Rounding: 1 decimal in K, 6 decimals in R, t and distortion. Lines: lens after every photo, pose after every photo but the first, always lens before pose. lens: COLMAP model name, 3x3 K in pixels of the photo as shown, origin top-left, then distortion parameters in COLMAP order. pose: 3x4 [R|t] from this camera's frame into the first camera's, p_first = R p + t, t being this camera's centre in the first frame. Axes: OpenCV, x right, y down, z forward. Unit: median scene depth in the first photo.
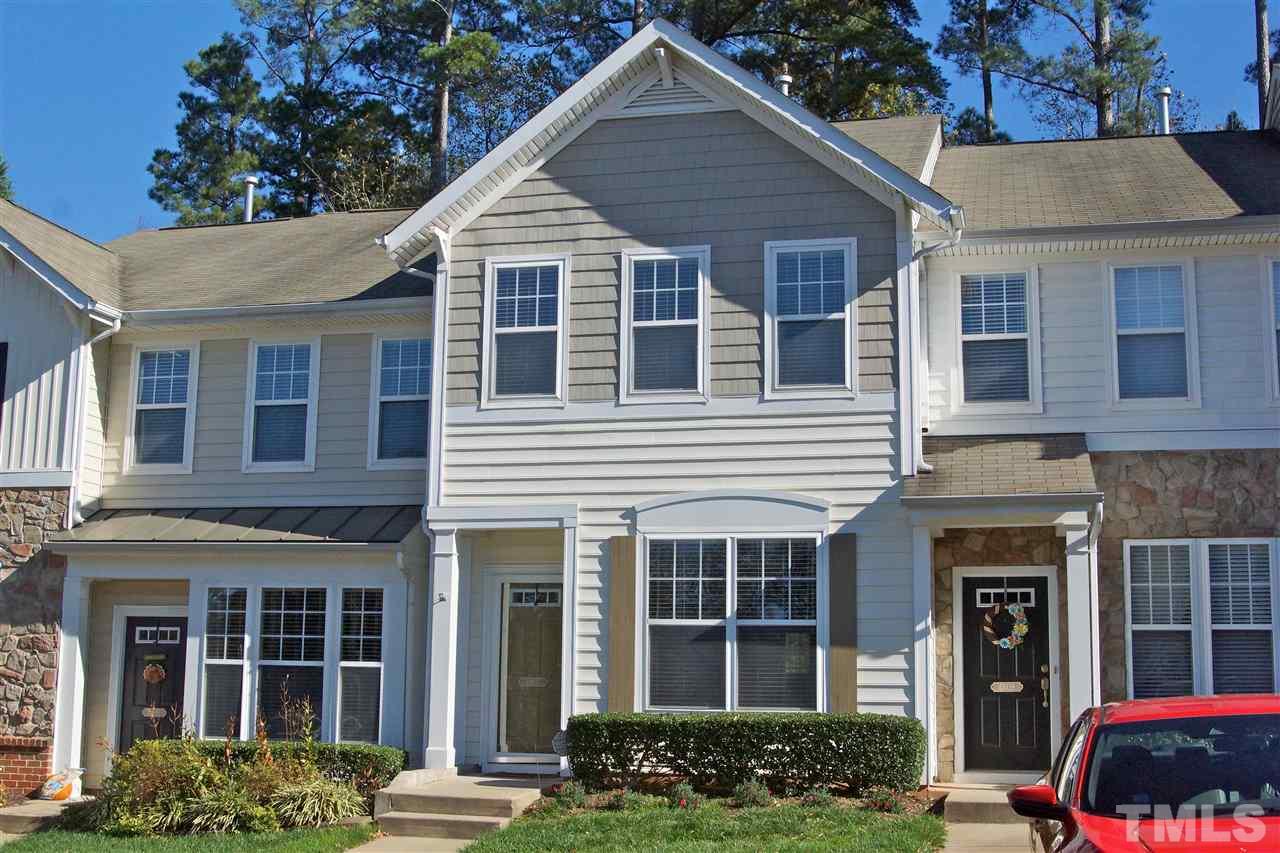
lens RADIAL K [[1555.3, 0, 640.0], [0, 1555.3, 426.5], [0, 0, 1]] dist [-0.133216, 0.208415]
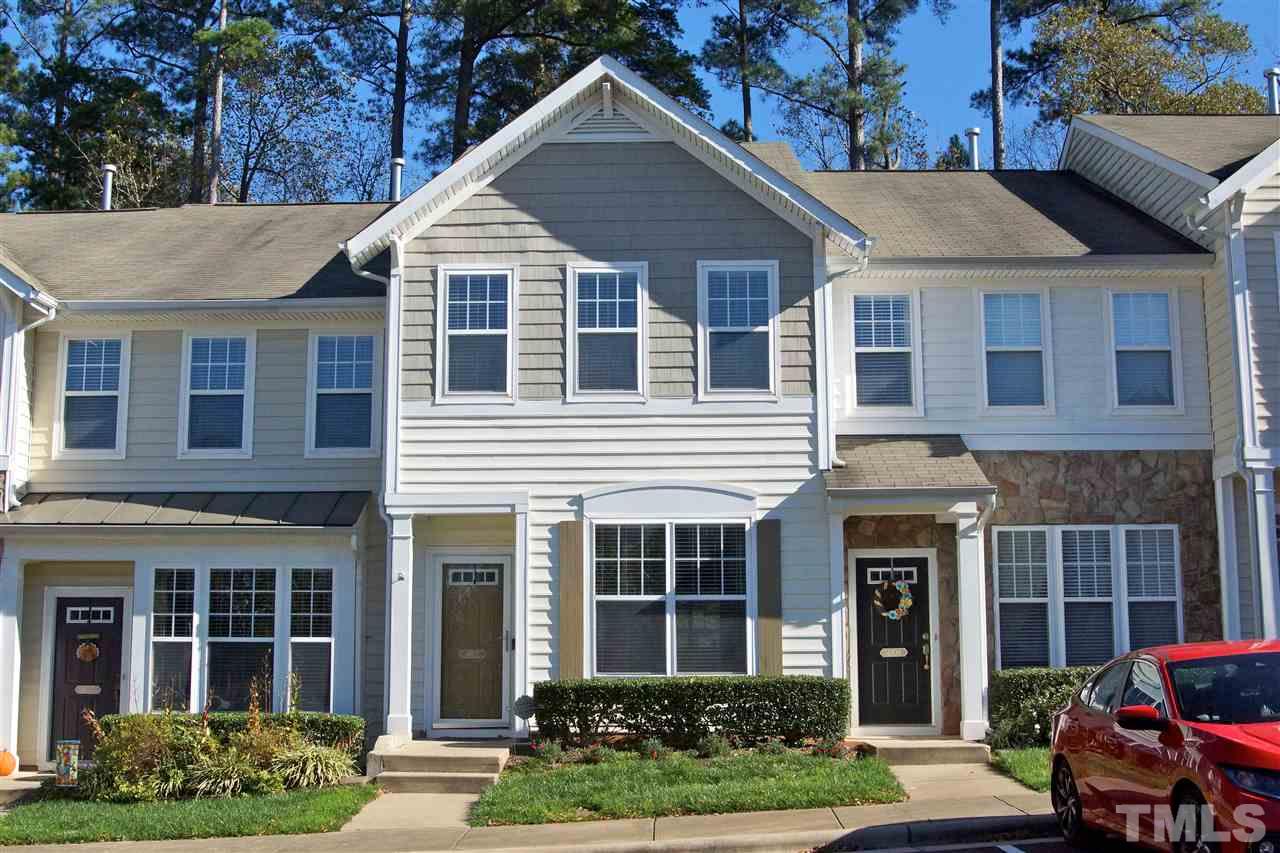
lens RADIAL K [[1555.3, 0, 640.0], [0, 1555.3, 426.5], [0, 0, 1]] dist [-0.133216, 0.208415]
pose [[0.978153, 0.016208, 0.207255, -0.188460], [-0.018111, 0.999809, 0.007289, -0.005963], [-0.207097, -0.010883, 0.978260, -0.095587]]
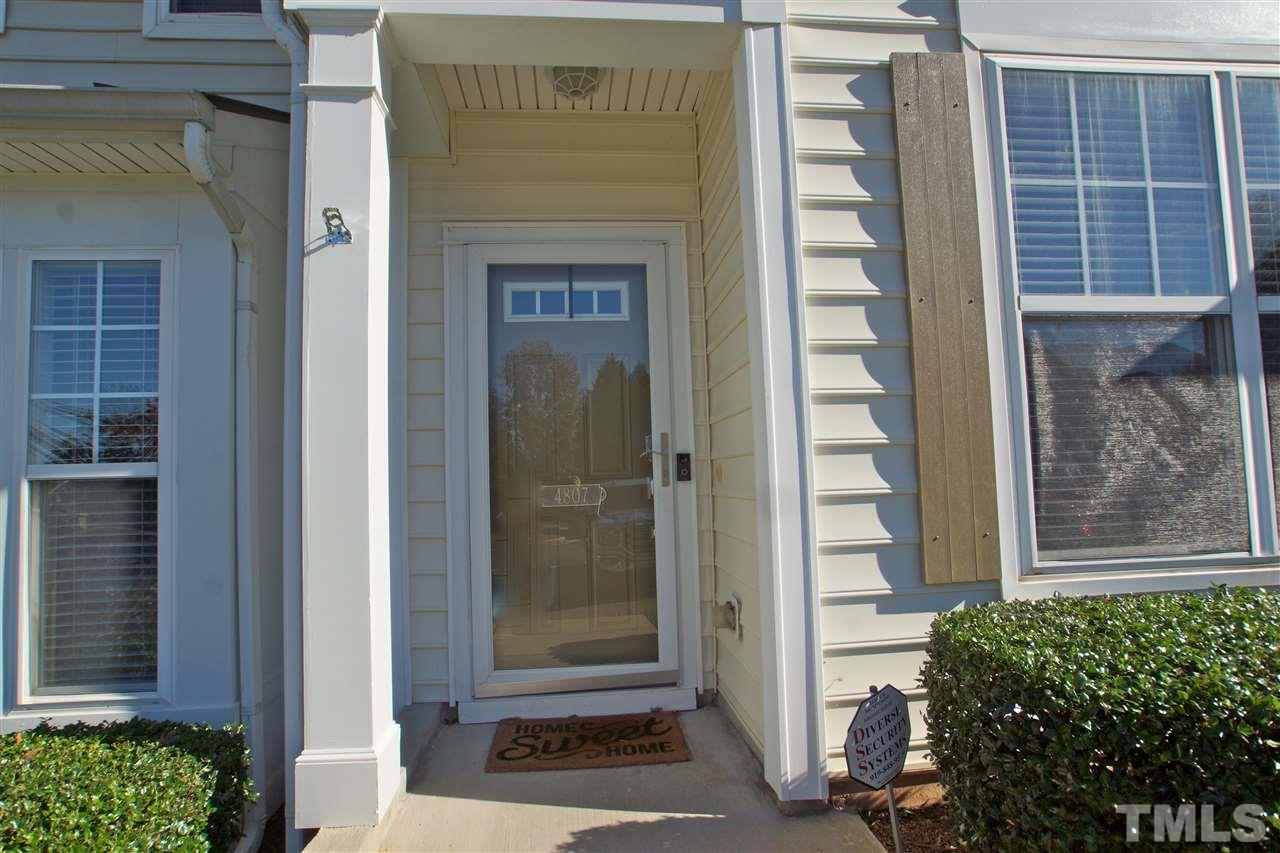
lens RADIAL K [[613.4, 0, 630.8], [0, 613.4, 447.6], [0, 0, 1]] dist [-0.070797, 0.033273]
pose [[0.944015, -0.023389, 0.329072, -0.112561], [-0.012331, 0.994285, 0.106043, 0.138215], [-0.329672, -0.104164, 0.938332, 0.863252]]
